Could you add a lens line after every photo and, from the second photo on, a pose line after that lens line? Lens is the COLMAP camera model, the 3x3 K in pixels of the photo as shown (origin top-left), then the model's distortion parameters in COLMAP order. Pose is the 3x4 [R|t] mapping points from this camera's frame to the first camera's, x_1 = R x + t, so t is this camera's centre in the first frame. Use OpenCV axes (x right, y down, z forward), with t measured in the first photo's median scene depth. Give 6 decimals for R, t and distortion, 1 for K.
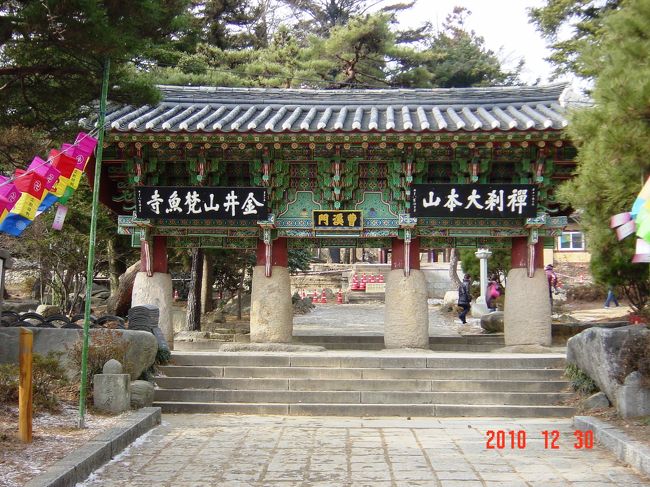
lens RADIAL K [[307.9, 0, 325.0], [0, 307.9, 243.5], [0, 0, 1]] dist [-0.002118, -0.000351]
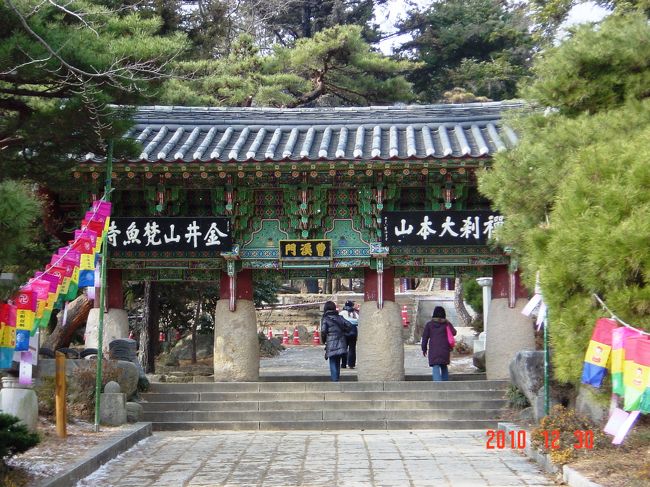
lens RADIAL K [[662.8, 0, 325.0], [0, 662.8, 243.5], [0, 0, 1]] dist [0.006513, 0.007084]
pose [[0.999784, -0.013083, 0.016151, 0.068261], [0.013051, 0.999913, 0.002063, -0.100454], [-0.016176, -0.001852, 0.999867, -1.044822]]
